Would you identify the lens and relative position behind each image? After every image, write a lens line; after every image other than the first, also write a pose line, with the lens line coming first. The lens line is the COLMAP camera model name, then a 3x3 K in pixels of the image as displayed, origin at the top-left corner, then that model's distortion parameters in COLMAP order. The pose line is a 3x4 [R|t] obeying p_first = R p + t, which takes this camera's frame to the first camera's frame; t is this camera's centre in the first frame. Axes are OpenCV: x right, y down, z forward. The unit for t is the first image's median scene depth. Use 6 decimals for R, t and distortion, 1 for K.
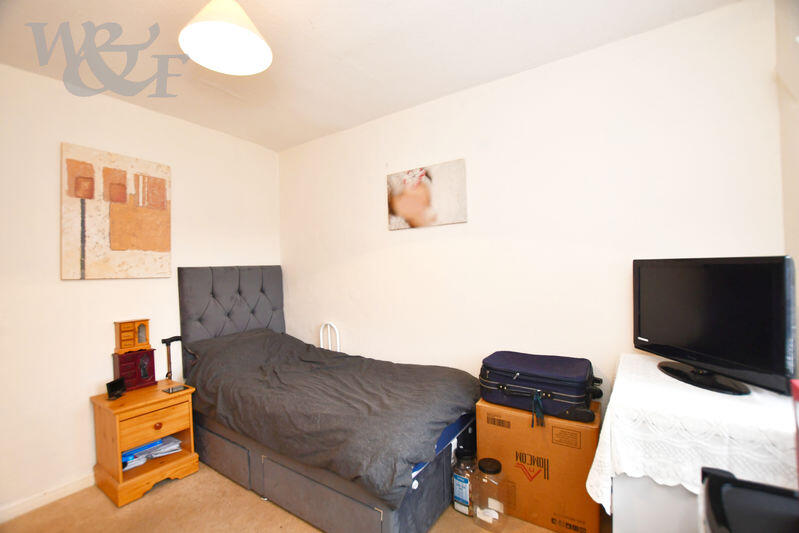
lens RADIAL K [[357.2, 0, 398.5], [0, 357.2, 267.2], [0, 0, 1]] dist [-0.031565, 0.004880]
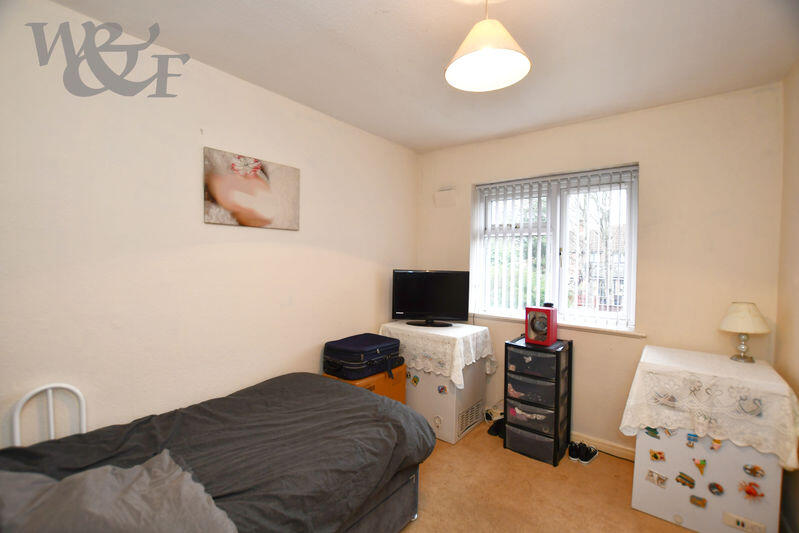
lens RADIAL K [[357.2, 0, 398.3], [0, 357.2, 264.4], [0, 0, 1]] dist [-0.031565, 0.004880]
pose [[0.053310, 0.008856, 0.998539, -0.839123], [-0.020067, 0.999768, -0.007795, -0.023364], [-0.998376, -0.019622, 0.053476, 0.648280]]
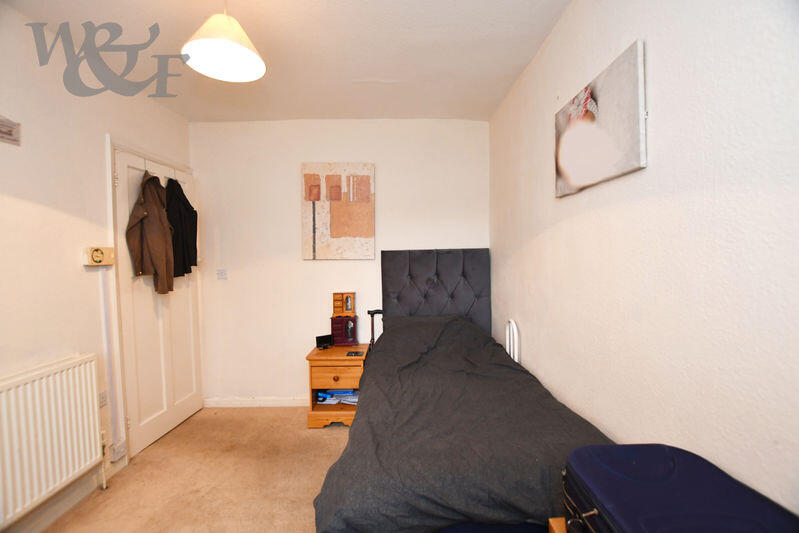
lens RADIAL K [[357.2, 0, 394.5], [0, 357.2, 268.9], [0, 0, 1]] dist [-0.031565, 0.004880]
pose [[0.552587, 0.053266, -0.831751, 0.416135], [0.002759, 0.997833, 0.065735, -0.018928], [0.833450, -0.038619, 0.551243, 0.436438]]
